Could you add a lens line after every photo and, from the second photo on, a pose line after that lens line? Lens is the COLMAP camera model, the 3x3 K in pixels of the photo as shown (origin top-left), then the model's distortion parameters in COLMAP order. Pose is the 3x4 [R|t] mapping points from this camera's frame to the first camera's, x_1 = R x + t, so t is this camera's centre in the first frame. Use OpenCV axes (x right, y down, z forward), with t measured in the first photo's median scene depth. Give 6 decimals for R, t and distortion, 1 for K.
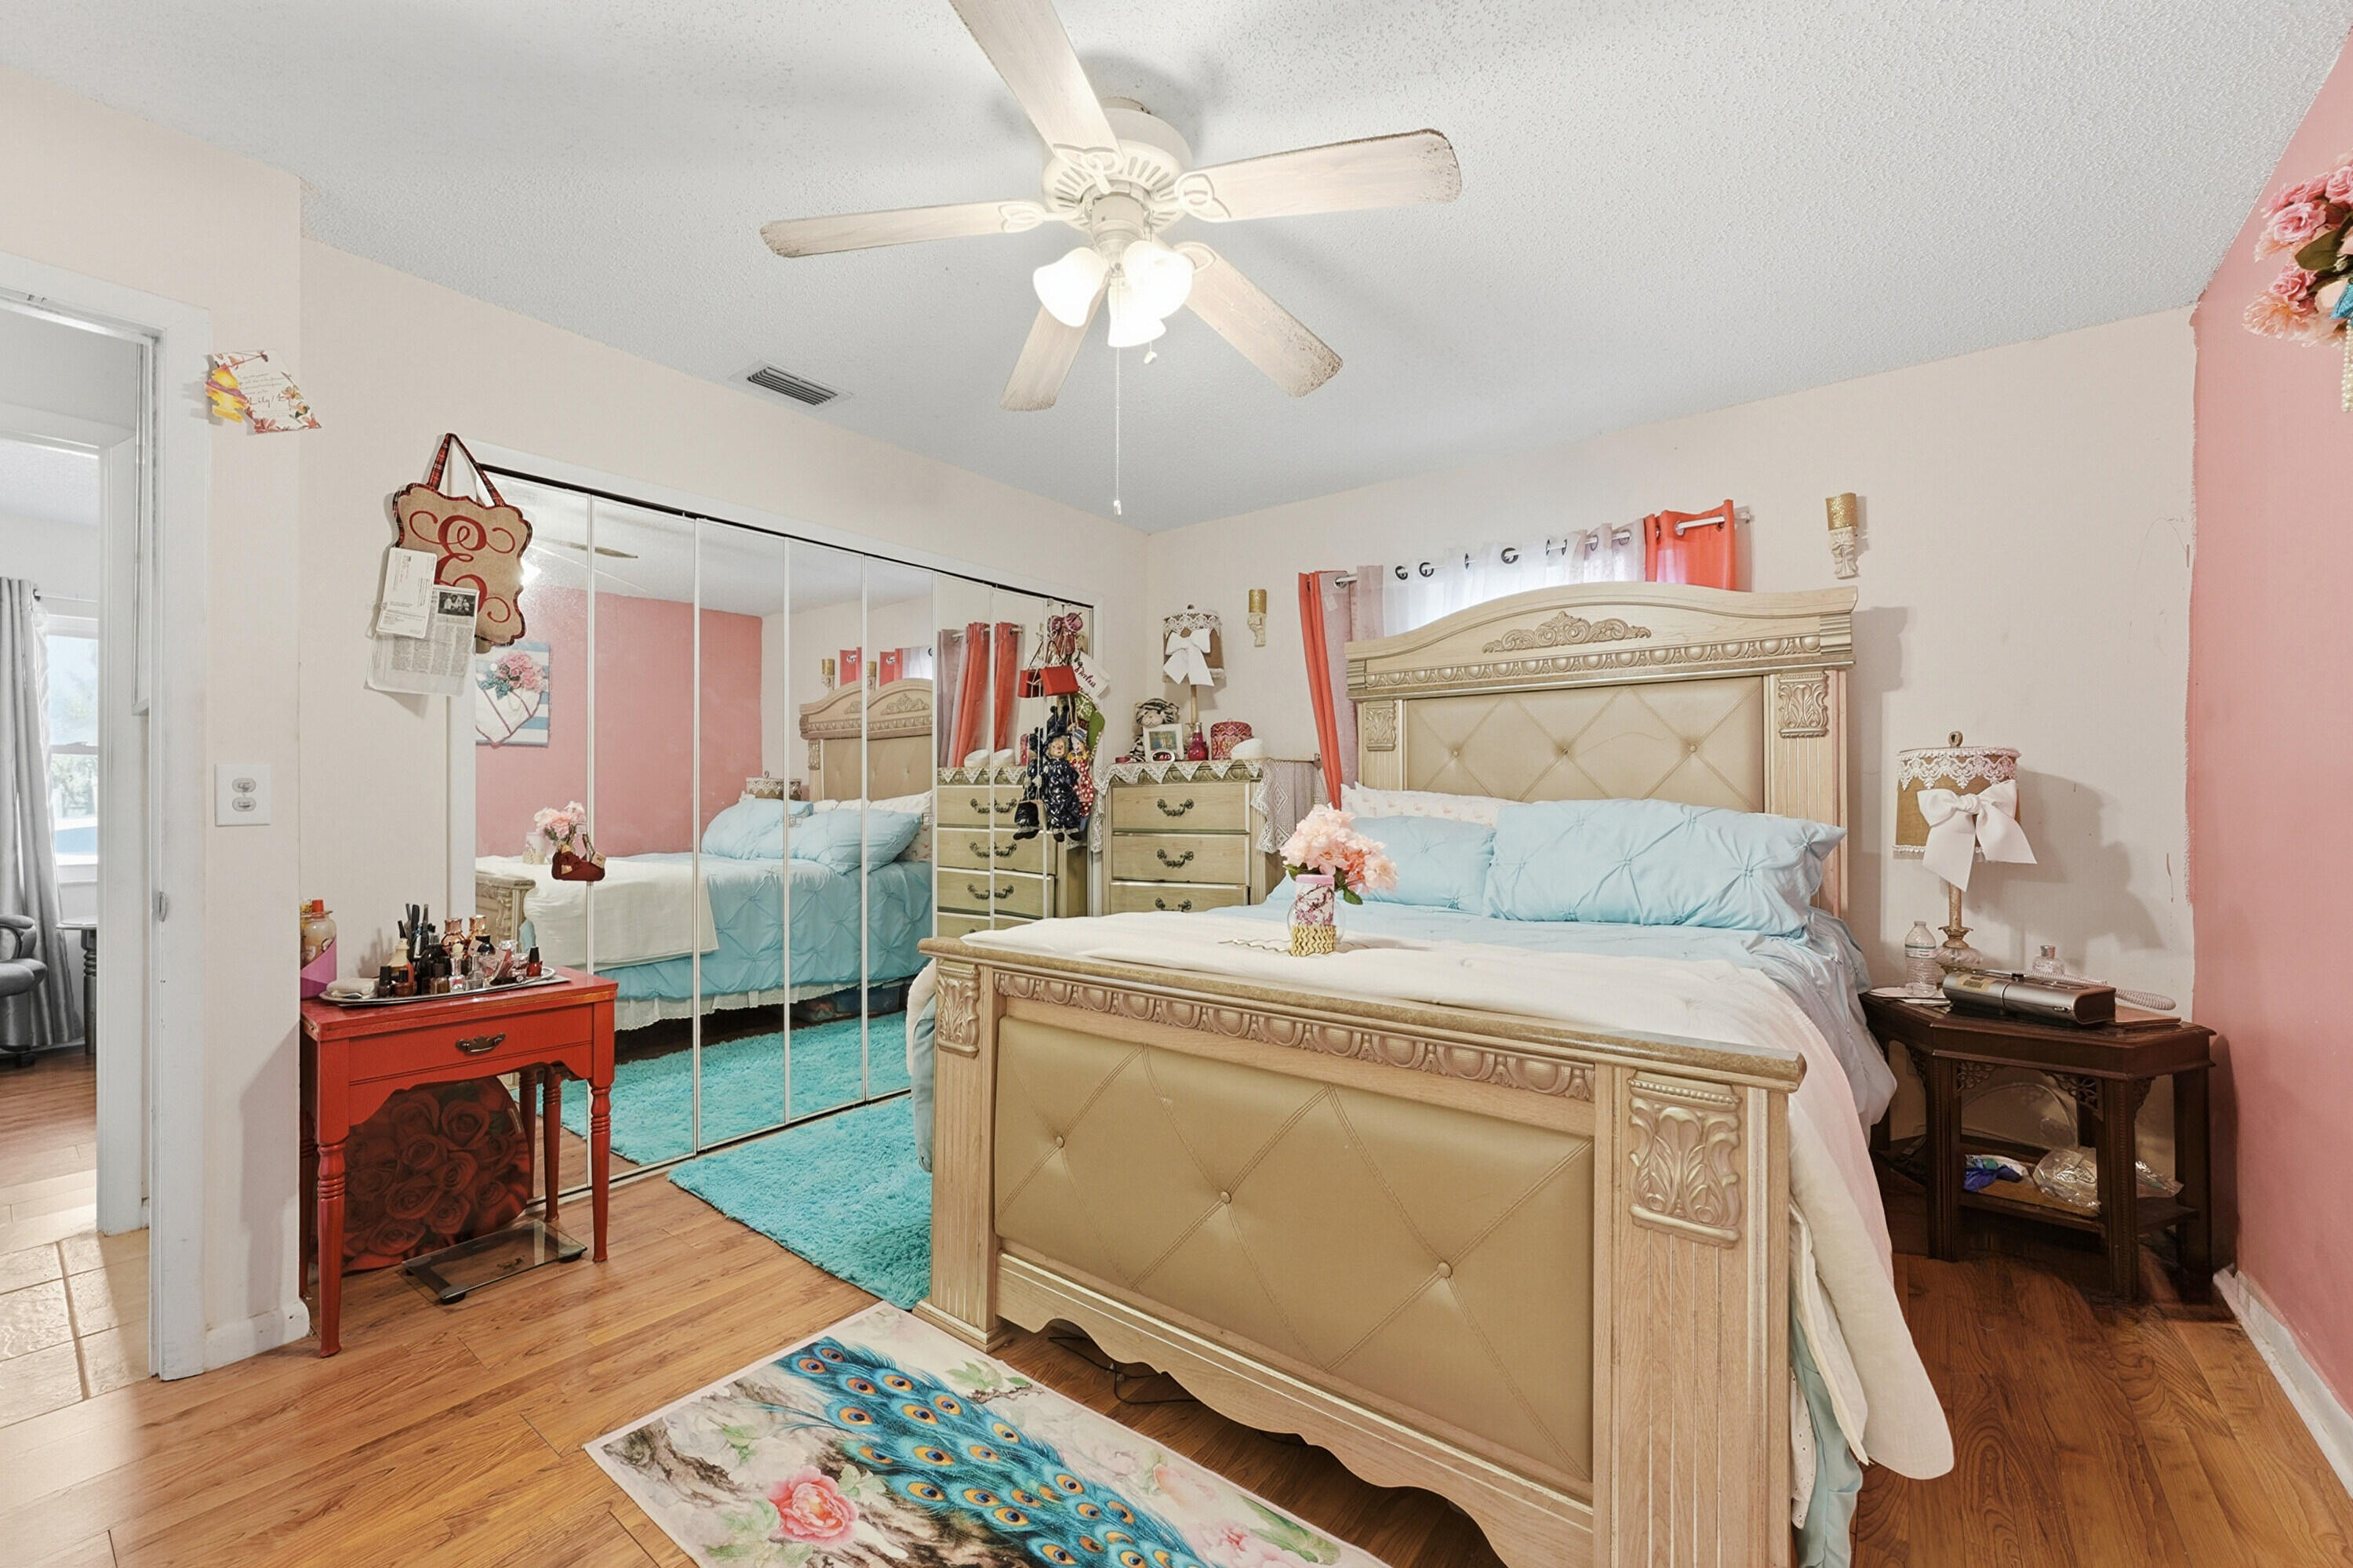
lens RADIAL K [[949.1, 0, 1172.6], [0, 949.1, 795.7], [0, 0, 1]] dist [-0.002860, -0.000141]
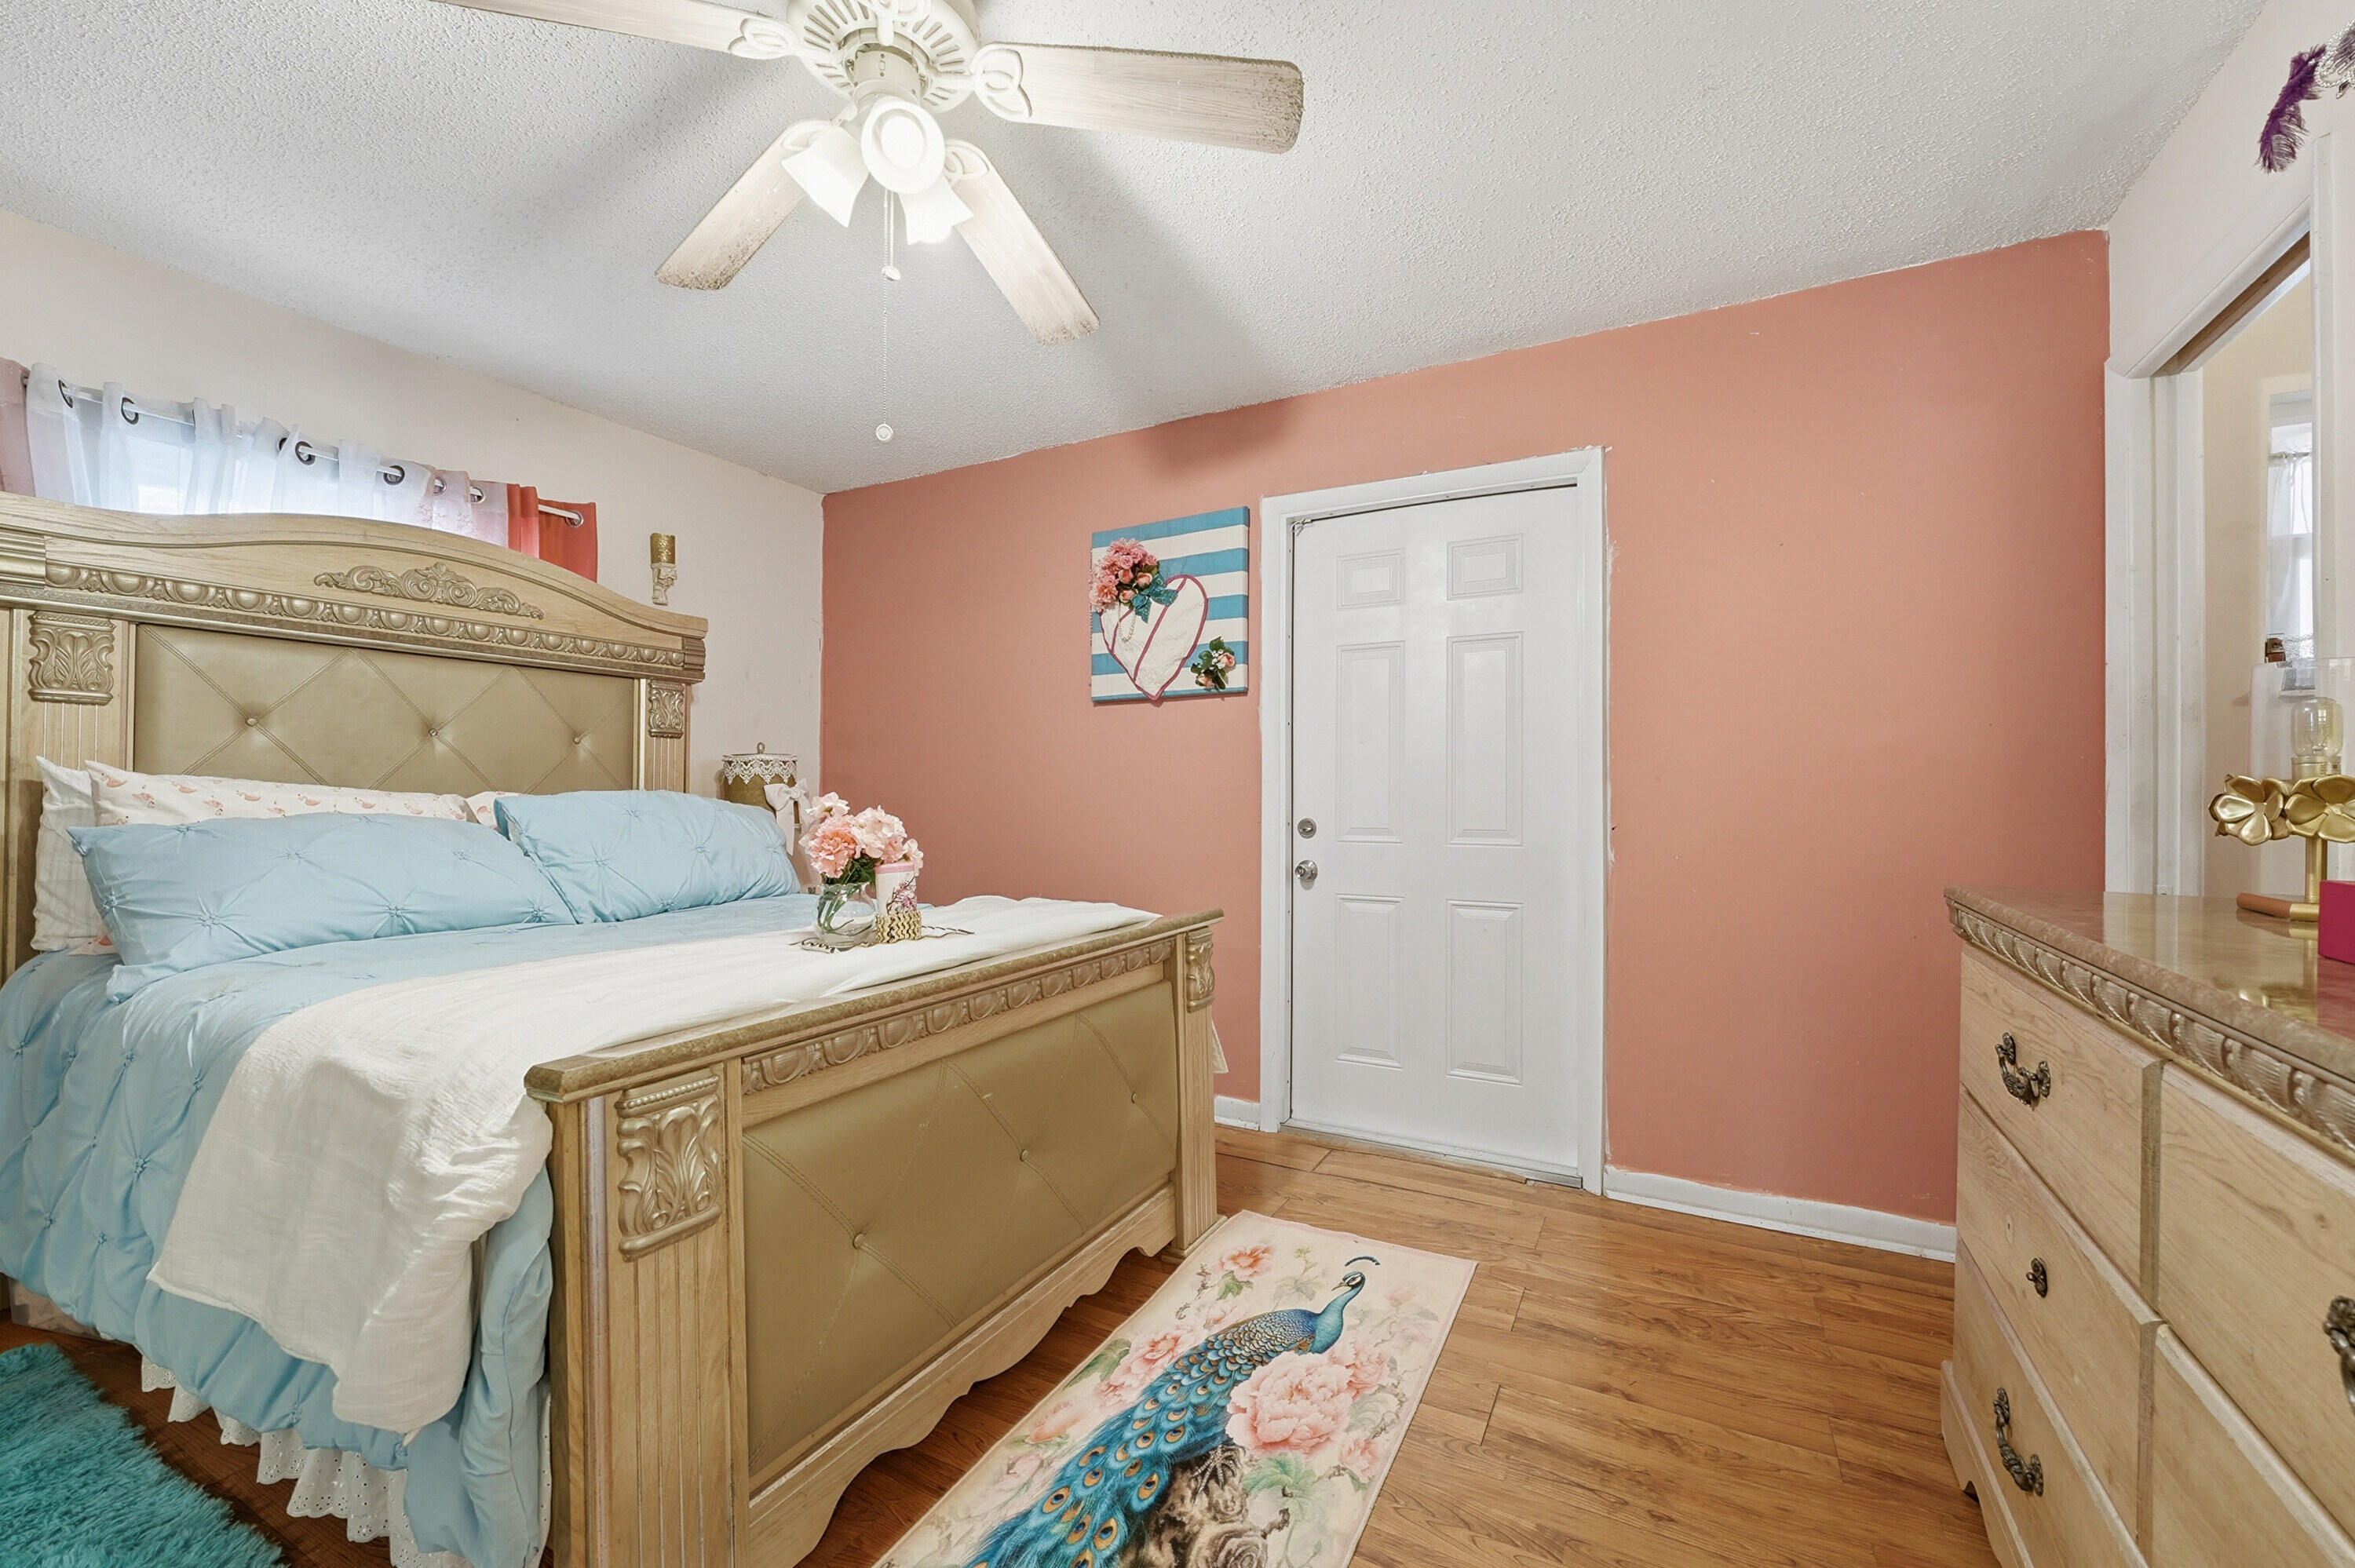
lens RADIAL K [[949.7, 0, 1175.1], [0, 949.7, 791.8], [0, 0, 1]] dist [-0.002860, -0.000141]
pose [[-0.177415, -0.005500, 0.984121, -0.641279], [-0.016225, 0.999865, 0.002663, -0.007298], [-0.984002, -0.015494, -0.177480, 0.624096]]
